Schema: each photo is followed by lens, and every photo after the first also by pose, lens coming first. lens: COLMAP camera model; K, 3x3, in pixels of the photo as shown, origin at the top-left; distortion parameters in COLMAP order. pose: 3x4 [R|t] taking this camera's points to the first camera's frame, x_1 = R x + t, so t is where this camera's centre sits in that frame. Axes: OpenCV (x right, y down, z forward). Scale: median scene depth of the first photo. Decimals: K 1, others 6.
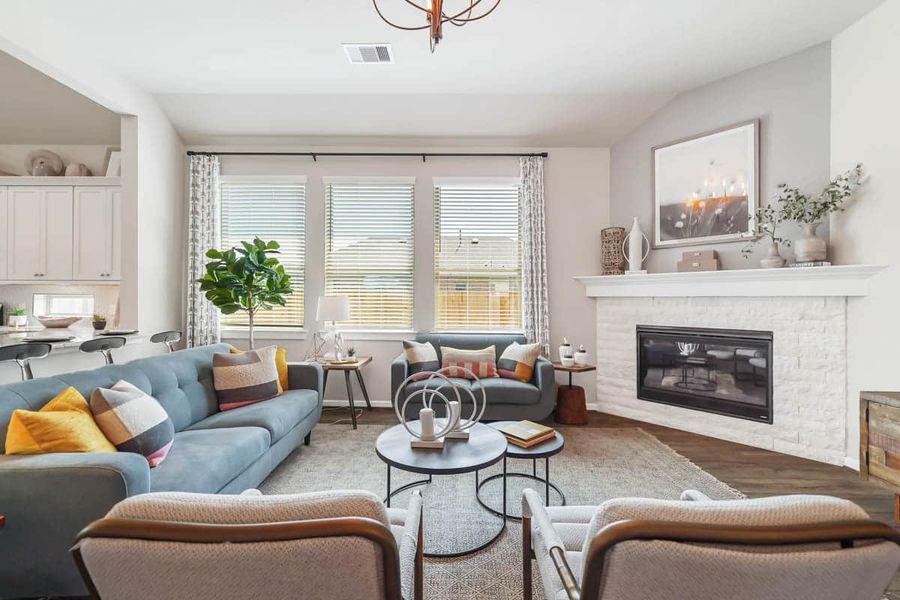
lens RADIAL K [[346.7, 0, 450.0], [0, 346.7, 300.0], [0, 0, 1]] dist [0.001251, 0.000237]
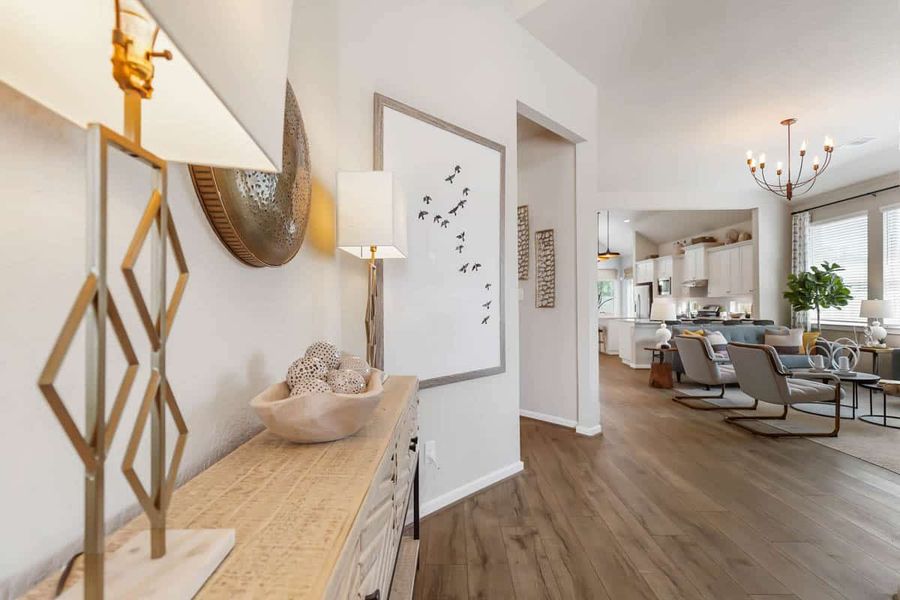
lens RADIAL K [[383.1, 0, 432.9], [0, 383.1, 300.6], [0, 0, 1]] dist [-0.011793, -0.000085]
pose [[-0.066626, -0.011706, -0.997709, 1.159969], [0.006993, 0.999901, -0.012199, -0.004854], [0.997754, -0.007790, -0.066537, -0.583508]]
